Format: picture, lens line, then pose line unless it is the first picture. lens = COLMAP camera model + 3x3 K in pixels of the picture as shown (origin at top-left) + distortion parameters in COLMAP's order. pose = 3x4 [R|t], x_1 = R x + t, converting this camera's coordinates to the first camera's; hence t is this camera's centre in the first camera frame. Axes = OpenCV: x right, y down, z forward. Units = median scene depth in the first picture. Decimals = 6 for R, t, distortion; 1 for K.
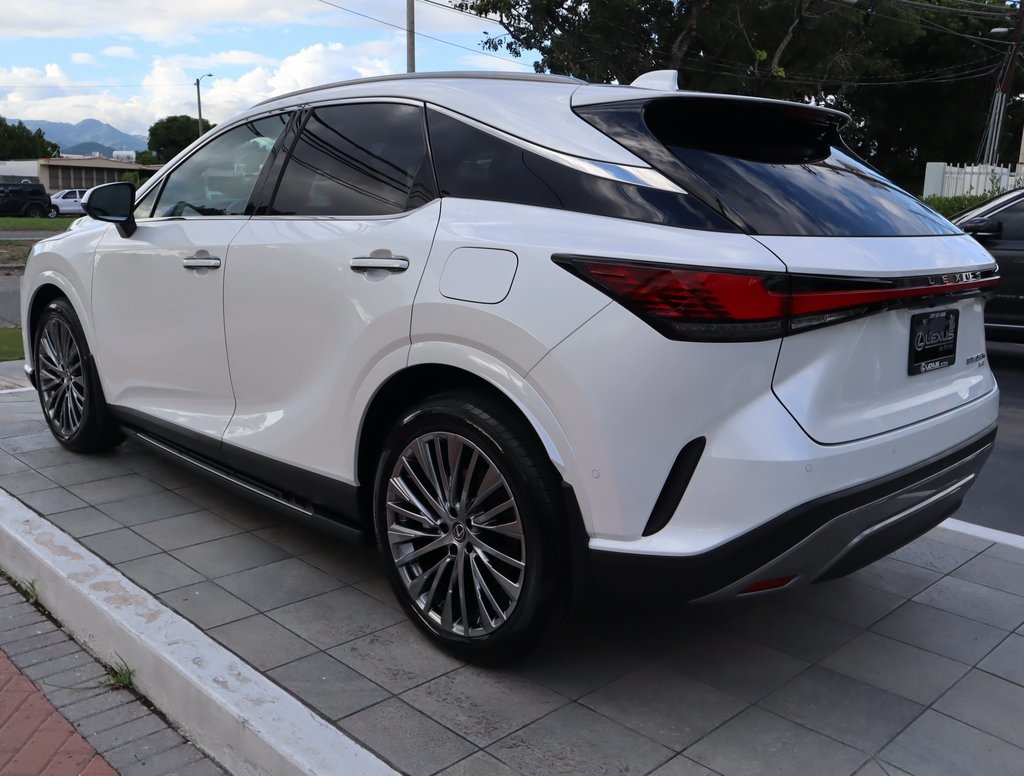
lens RADIAL K [[953.4, 0, 514.0], [0, 953.4, 395.7], [0, 0, 1]] dist [-0.038693, 0.000000]
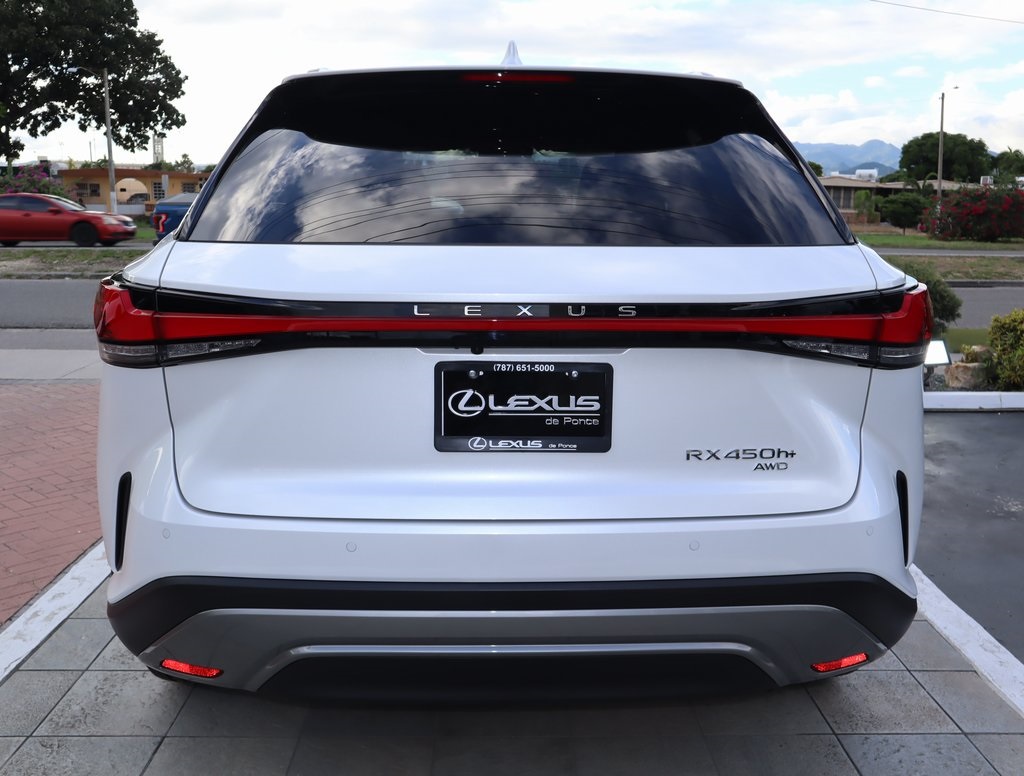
lens RADIAL K [[953.4, 0, 520.4], [0, 953.4, 390.2], [0, 0, 1]] dist [-0.038693, 0.000000]
pose [[0.725492, 0.114056, -0.678714, 0.788118], [-0.130543, 0.991075, 0.027006, -0.077162], [0.675736, 0.069009, 0.733906, 0.457200]]
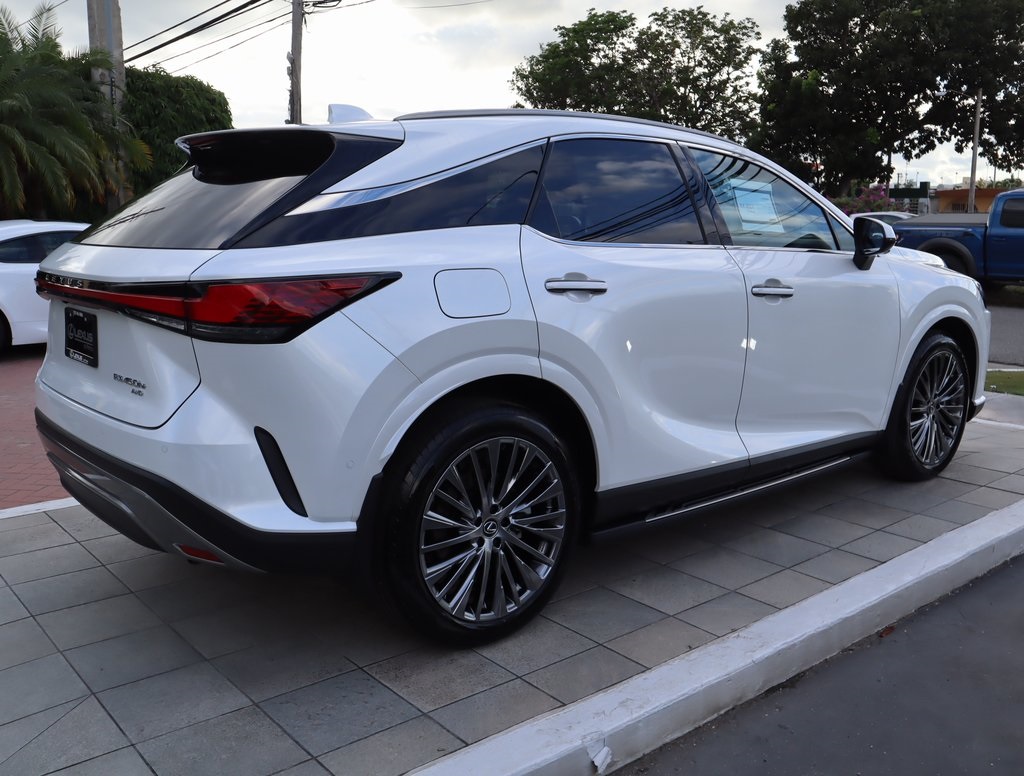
lens RADIAL K [[953.4, 0, 512.4], [0, 953.4, 385.1], [0, 0, 1]] dist [-0.038693, 0.000000]
pose [[-0.088582, 0.147435, -0.985097, 1.173053], [-0.209527, 0.964098, 0.163134, -0.202708], [0.973782, 0.220856, -0.054510, 1.093953]]
